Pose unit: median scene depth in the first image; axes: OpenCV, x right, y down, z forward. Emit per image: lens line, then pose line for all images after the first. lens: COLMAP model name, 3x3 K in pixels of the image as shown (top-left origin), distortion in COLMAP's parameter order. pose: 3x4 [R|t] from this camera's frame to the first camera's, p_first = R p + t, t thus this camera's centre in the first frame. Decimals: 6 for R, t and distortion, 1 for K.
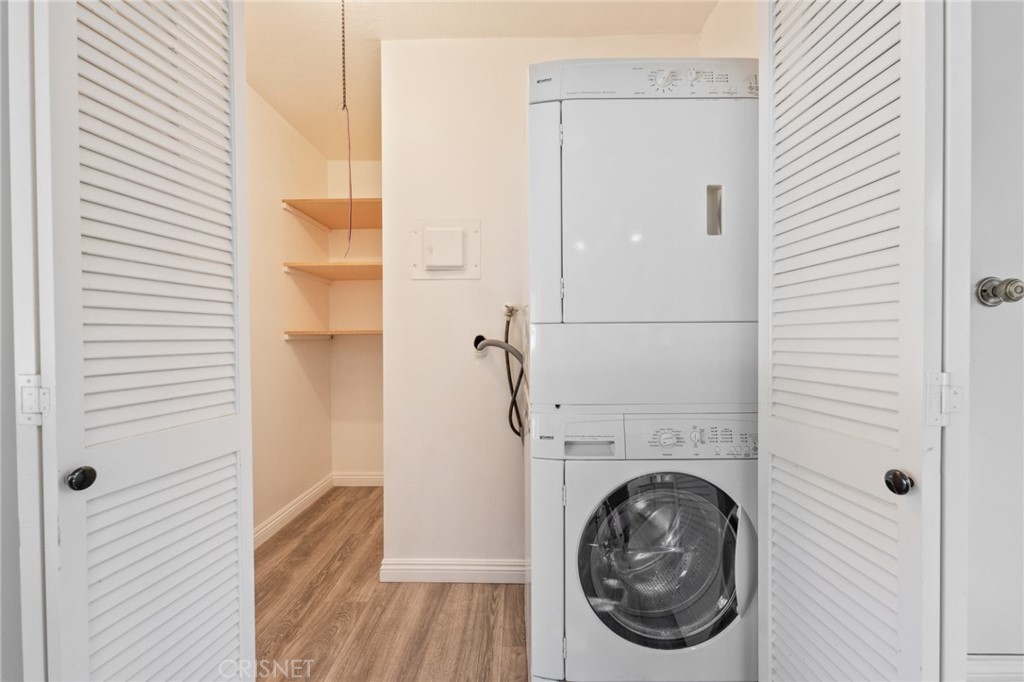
lens RADIAL K [[417.8, 0, 512.6], [0, 417.8, 343.5], [0, 0, 1]] dist [0.003515, -0.000809]
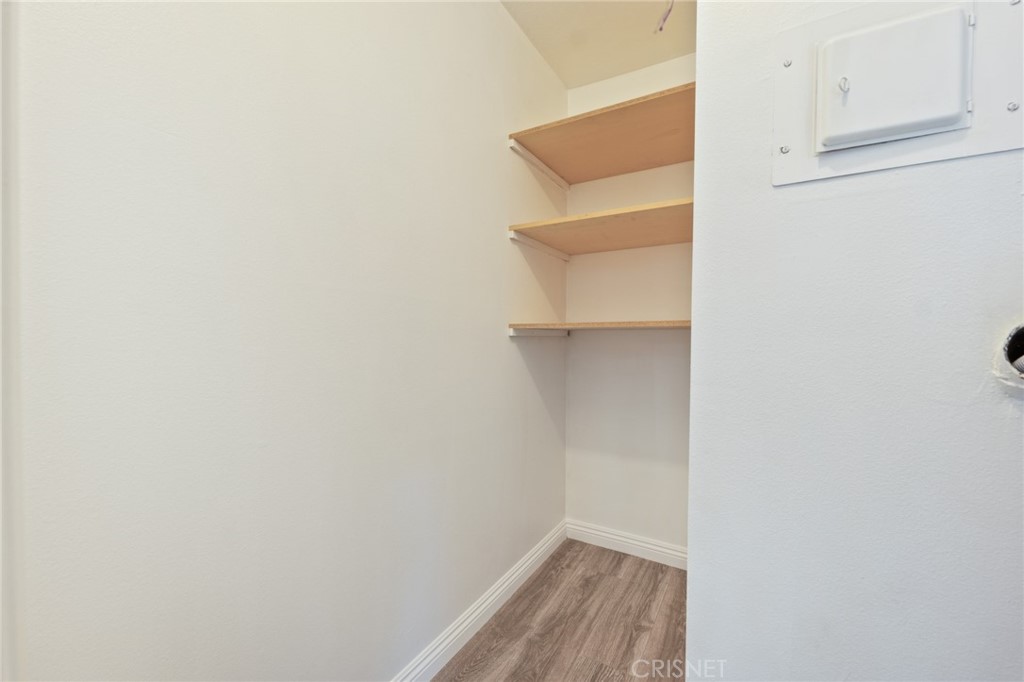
lens RADIAL K [[417.8, 0, 512.6], [0, 417.8, 343.5], [0, 0, 1]] dist [0.003515, -0.000809]
pose [[0.866820, 0.018728, -0.498269, -0.187681], [-0.016232, 0.999825, 0.009341, -0.002786], [0.498357, -0.000009, 0.866972, 0.390521]]
